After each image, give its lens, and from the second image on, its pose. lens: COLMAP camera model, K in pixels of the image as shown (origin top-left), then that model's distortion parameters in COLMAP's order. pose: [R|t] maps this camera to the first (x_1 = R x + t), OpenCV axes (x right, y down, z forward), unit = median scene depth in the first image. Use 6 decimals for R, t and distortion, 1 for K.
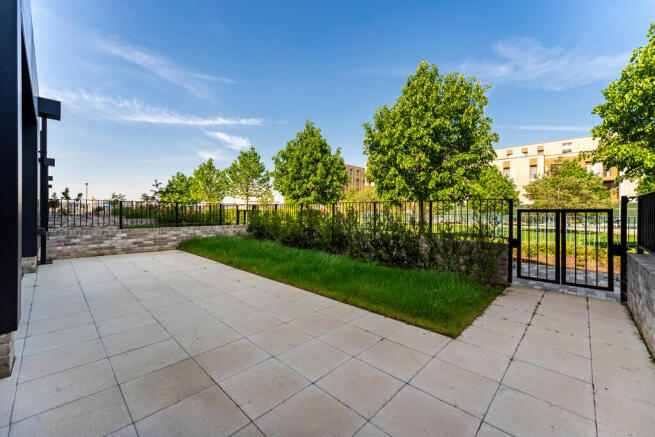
lens RADIAL K [[264.2, 0, 326.9], [0, 264.2, 214.9], [0, 0, 1]] dist [0.003345, 0.000364]
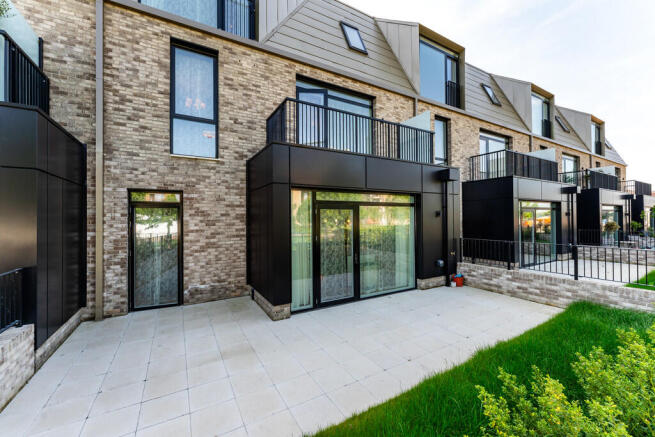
lens RADIAL K [[264.2, 0, 327.4], [0, 264.2, 218.2], [0, 0, 1]] dist [0.003345, 0.000364]
pose [[-0.288116, -0.005678, -0.957579, 0.368735], [-0.002706, 0.999983, -0.005115, -0.133610], [0.957592, 0.001117, -0.288127, 0.638172]]
